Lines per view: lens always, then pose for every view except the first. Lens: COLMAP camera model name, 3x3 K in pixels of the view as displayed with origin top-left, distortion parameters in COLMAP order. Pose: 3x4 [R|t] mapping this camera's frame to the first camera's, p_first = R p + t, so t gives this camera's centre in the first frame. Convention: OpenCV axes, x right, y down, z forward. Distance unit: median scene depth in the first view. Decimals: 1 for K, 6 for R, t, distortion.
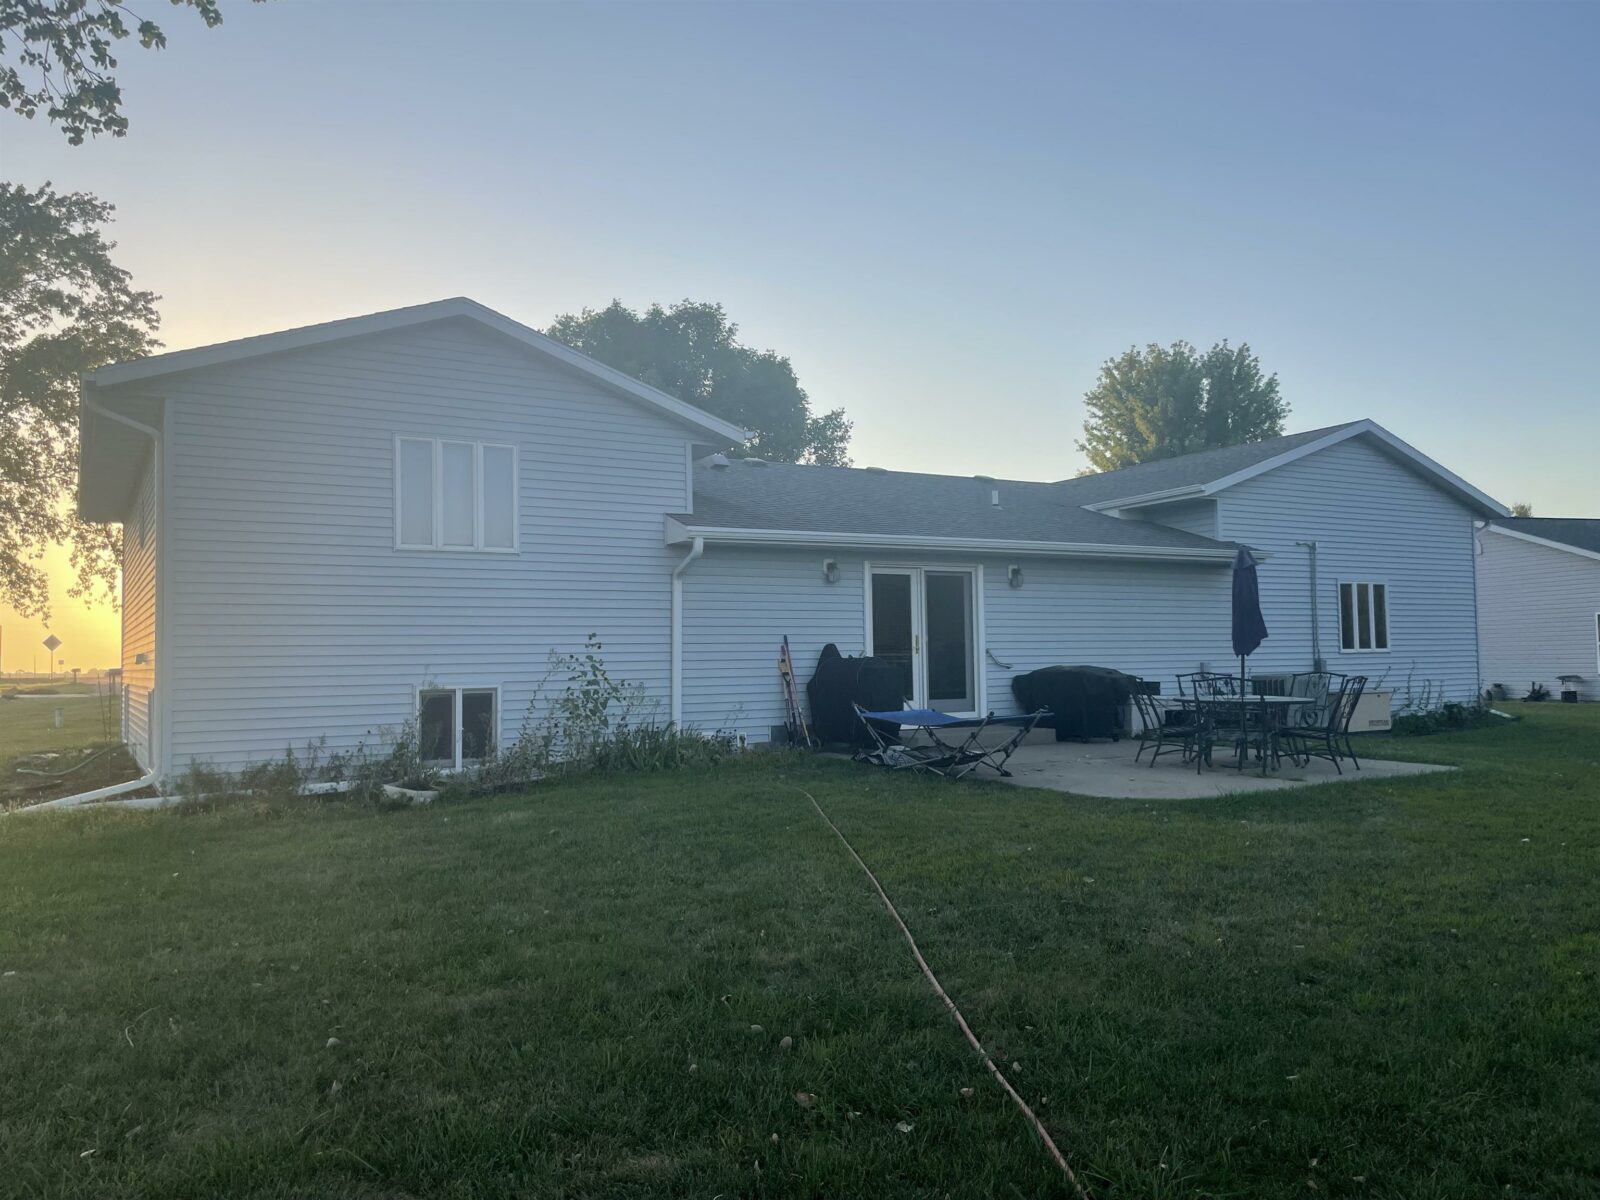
lens RADIAL K [[1224.4, 0, 797.9], [0, 1224.4, 597.1], [0, 0, 1]] dist [0.008323, 0.002946]
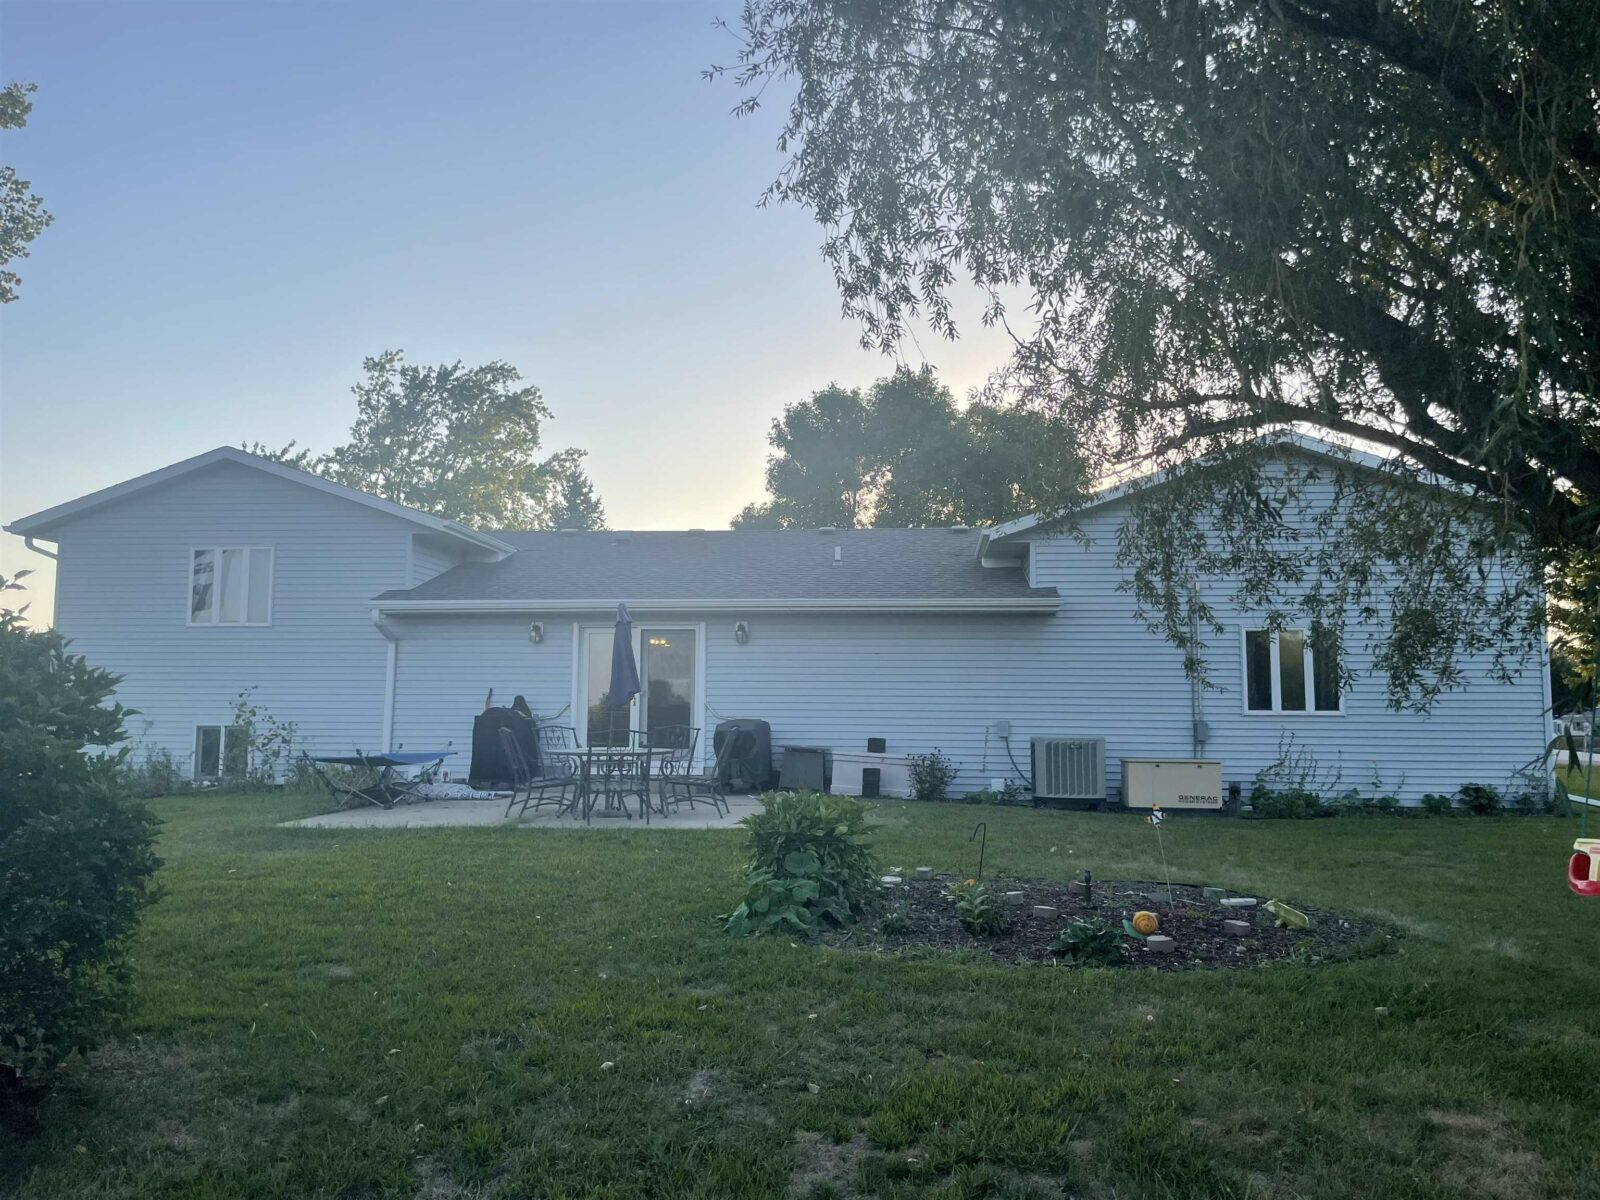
lens RADIAL K [[1224.4, 0, 796.0], [0, 1224.4, 600.9], [0, 0, 1]] dist [0.008323, 0.002946]
pose [[0.808676, -0.037197, -0.587078, 0.810186], [0.011326, 0.998798, -0.047683, 0.005981], [0.588146, 0.031911, 0.808125, 0.187111]]
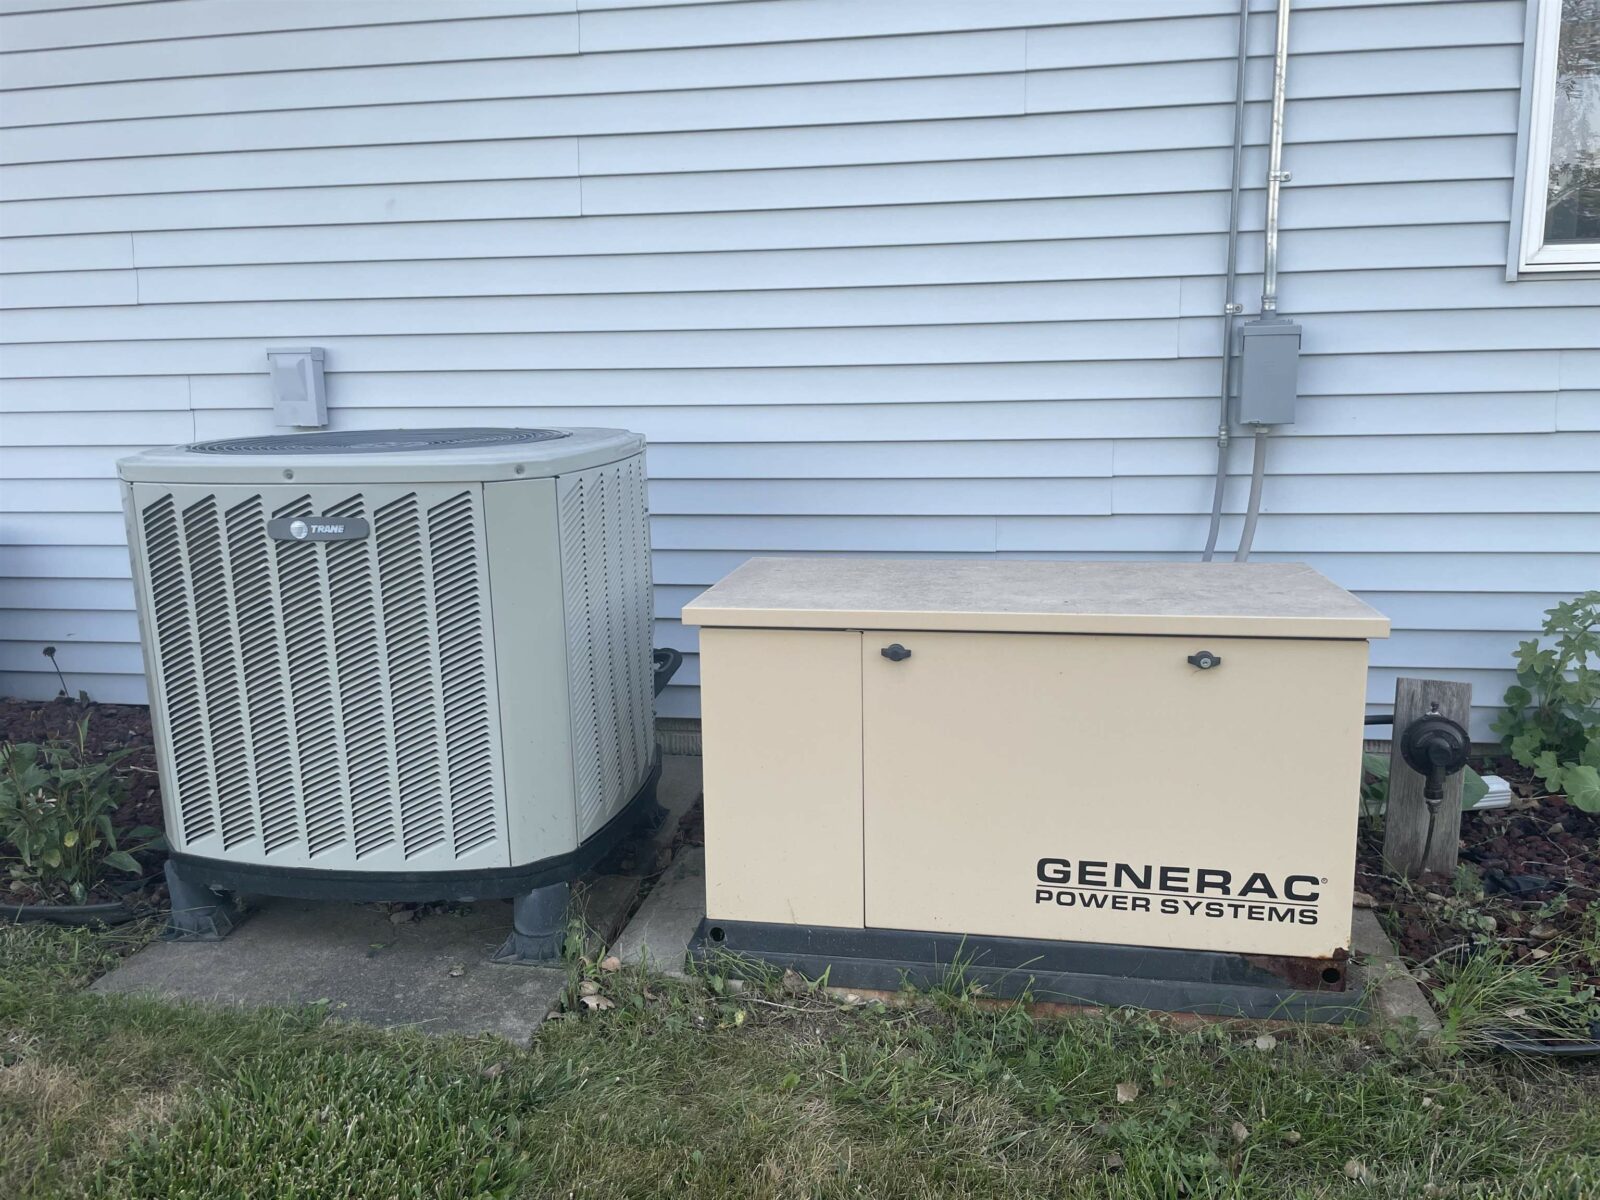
lens RADIAL K [[1224.4, 0, 798.4], [0, 1224.4, 599.0], [0, 0, 1]] dist [0.008323, 0.002946]
pose [[0.771829, 0.129590, -0.622484, 0.559399], [0.042200, 0.966411, 0.253515, 0.050082], [0.634428, -0.221939, 0.740435, 0.980144]]
